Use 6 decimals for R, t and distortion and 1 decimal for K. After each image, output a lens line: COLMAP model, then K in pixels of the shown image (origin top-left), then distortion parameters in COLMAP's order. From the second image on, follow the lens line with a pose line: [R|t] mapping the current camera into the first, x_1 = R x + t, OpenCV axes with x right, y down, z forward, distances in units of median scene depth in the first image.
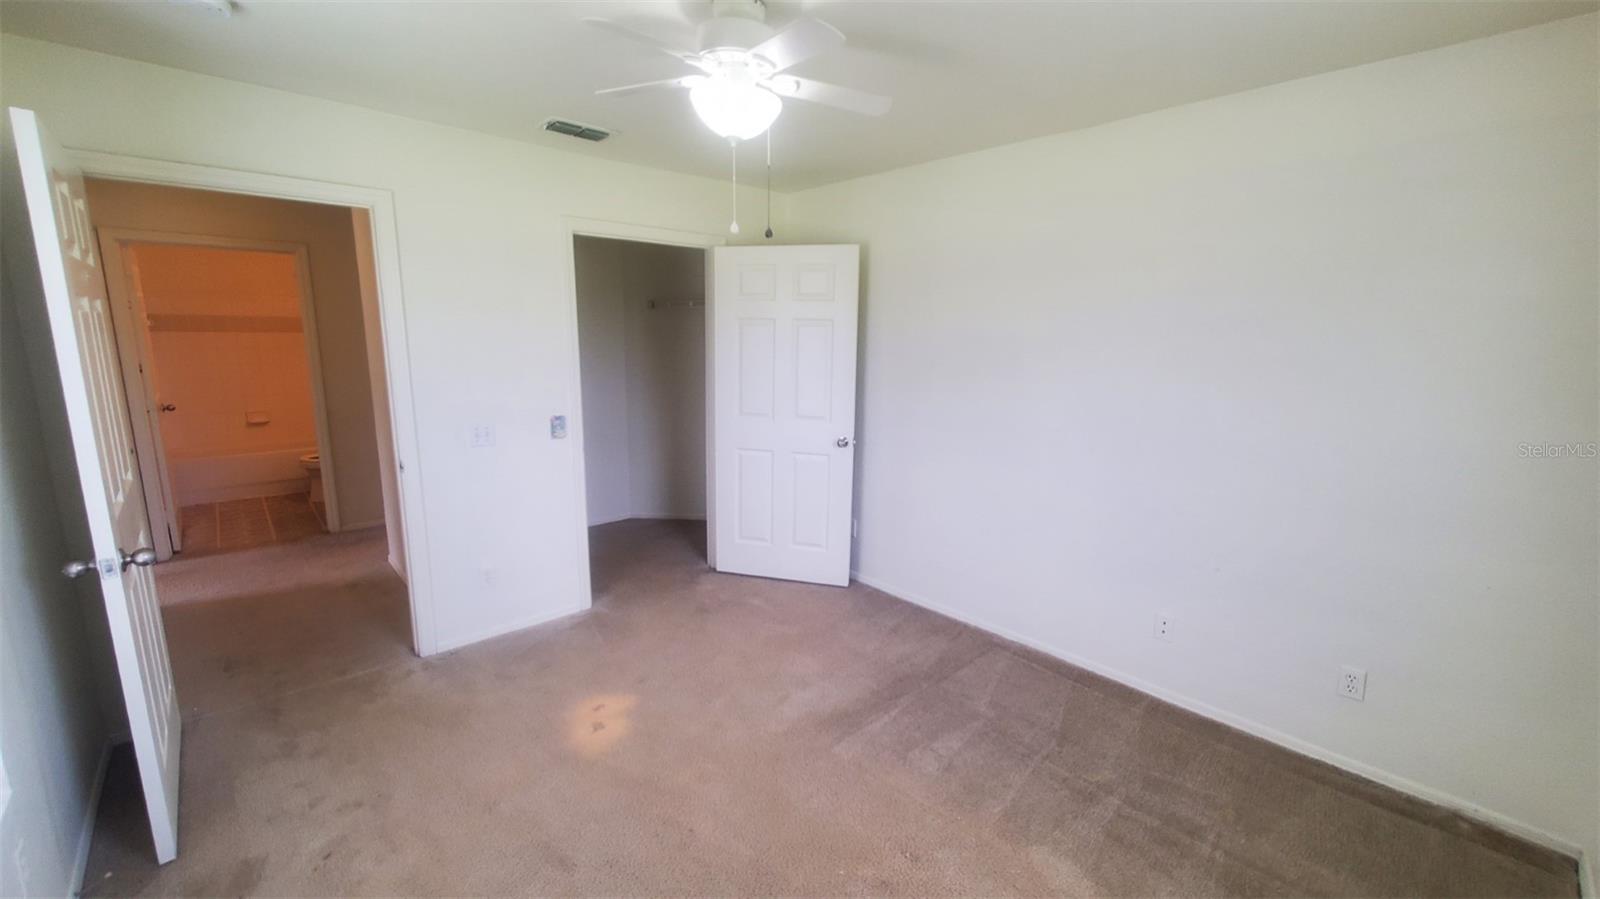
lens RADIAL K [[633.0, 0, 799.8], [0, 633.0, 444.0], [0, 0, 1]] dist [-0.000521, 0.000417]
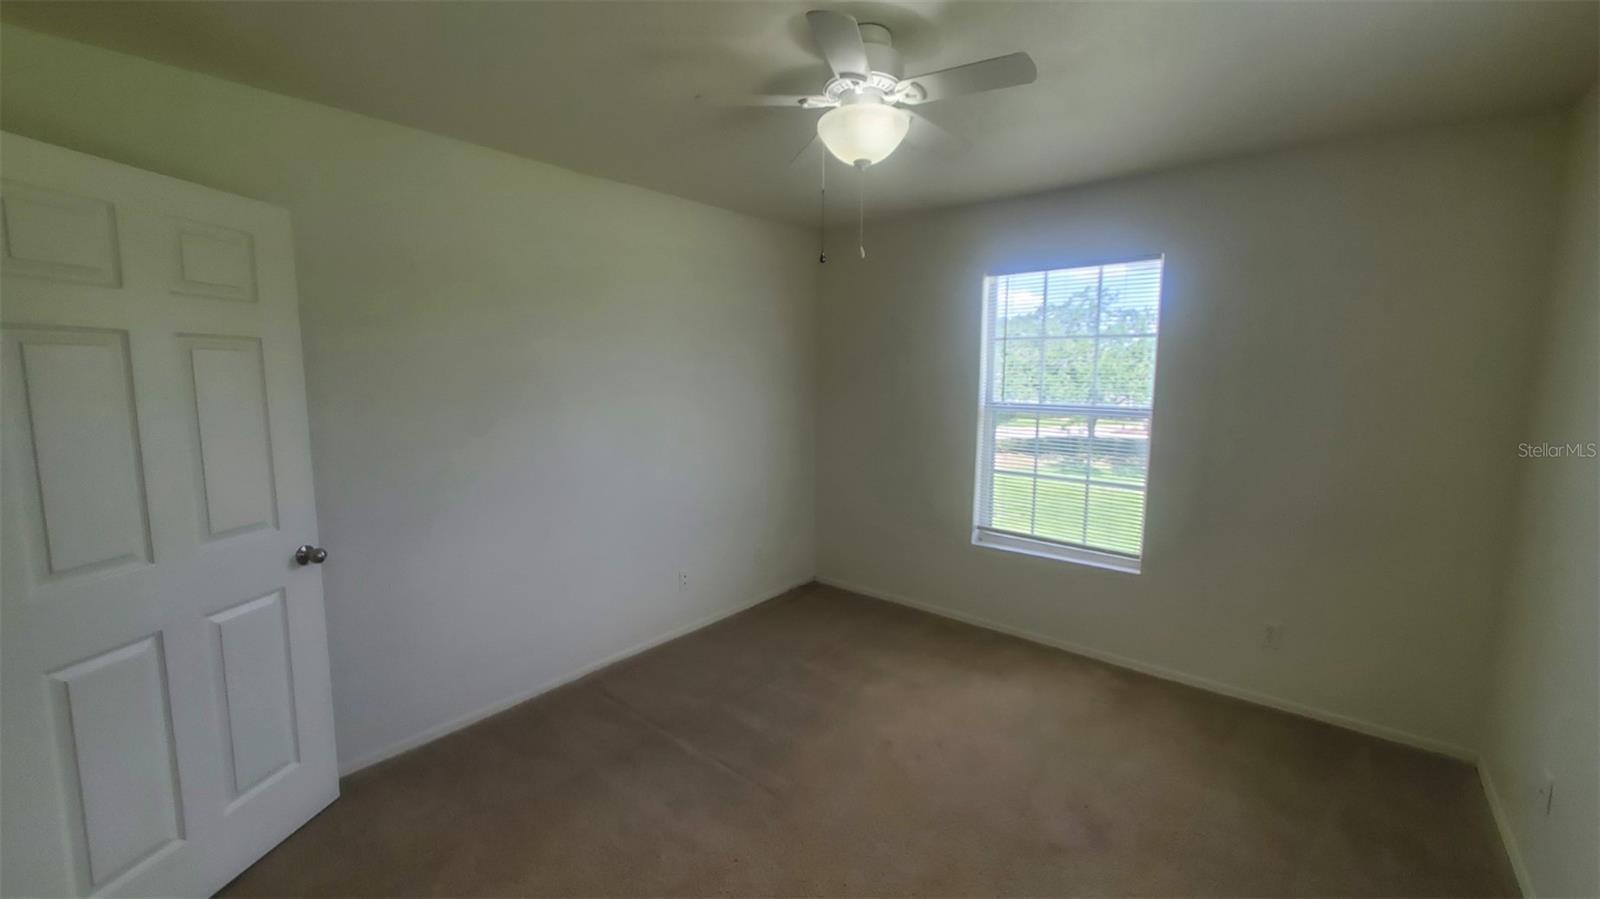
lens RADIAL K [[667.4, 0, 791.5], [0, 667.4, 457.2], [0, 0, 1]] dist [-0.002724, -0.000155]
pose [[-0.145901, -0.140431, 0.979281, -0.660365], [0.180093, 0.969564, 0.165869, -0.126995], [-0.972769, 0.200563, -0.116170, 0.737598]]
